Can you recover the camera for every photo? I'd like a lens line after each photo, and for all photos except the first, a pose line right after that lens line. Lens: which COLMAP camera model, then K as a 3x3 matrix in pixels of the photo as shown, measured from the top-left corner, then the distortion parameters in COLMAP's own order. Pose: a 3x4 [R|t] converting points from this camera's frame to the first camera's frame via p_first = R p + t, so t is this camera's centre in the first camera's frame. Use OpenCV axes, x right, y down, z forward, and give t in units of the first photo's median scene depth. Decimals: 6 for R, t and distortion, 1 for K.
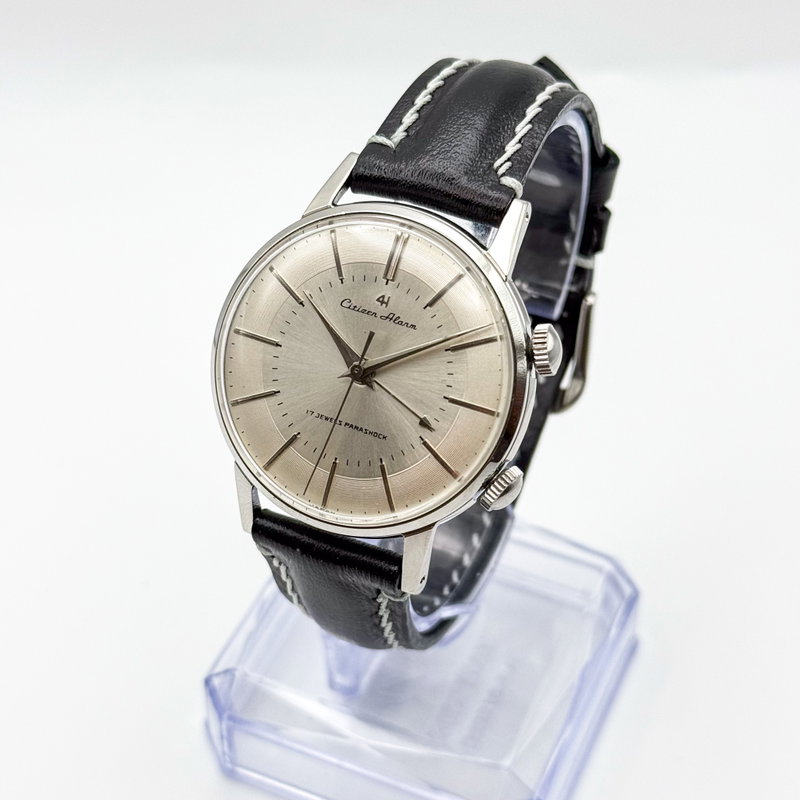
lens RADIAL K [[1808.6, 0, 398.4], [0, 1808.6, 471.3], [0, 0, 1]] dist [0.054862, 0.269232]
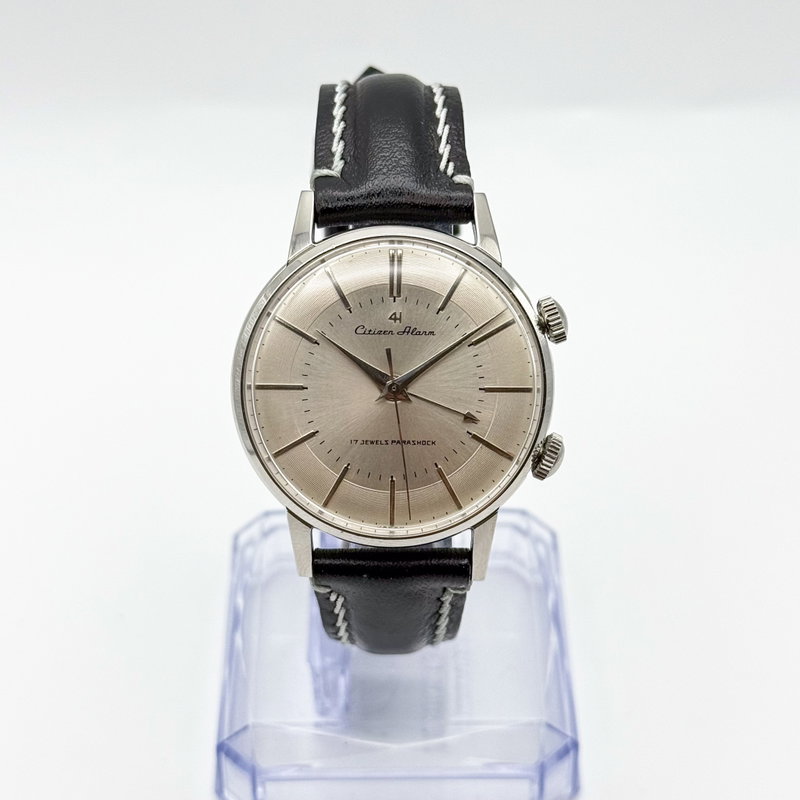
lens RADIAL K [[1808.6, 0, 398.4], [0, 1808.6, 471.3], [0, 0, 1]] dist [0.054862, 0.269232]
pose [[0.907572, -0.292609, 0.301154, -0.343724], [0.295237, 0.954674, 0.037846, -0.048282], [-0.298578, 0.054564, 0.952824, 0.011068]]
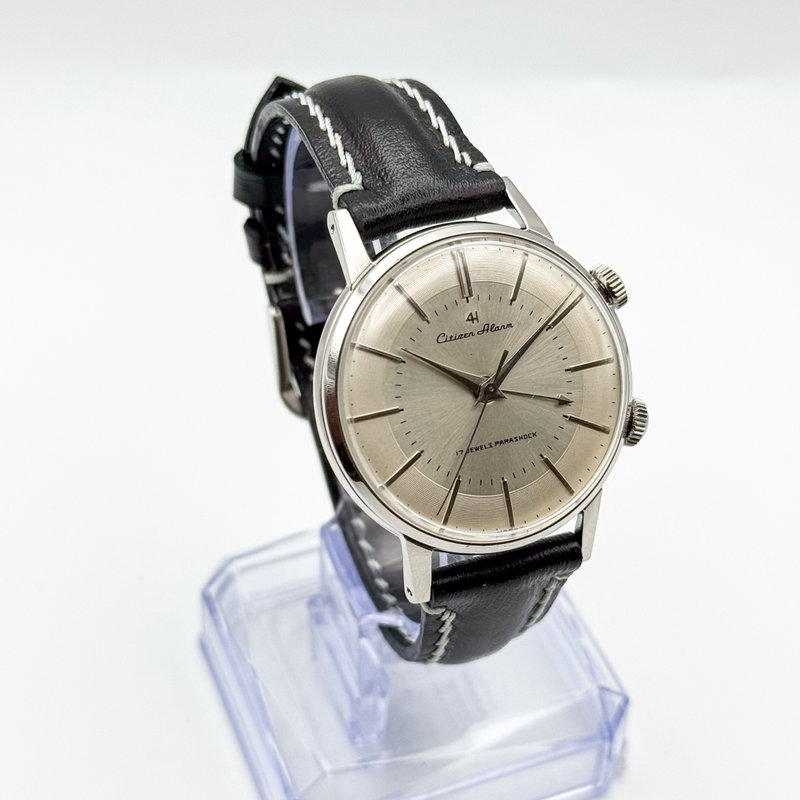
lens RADIAL K [[1808.6, 0, 398.4], [0, 1808.6, 471.3], [0, 0, 1]] dist [0.054862, 0.269232]
pose [[0.696063, -0.493005, 0.521960, -0.602437], [0.490360, 0.857451, 0.155962, -0.197154], [-0.524445, 0.147389, 0.838590, 0.183974]]
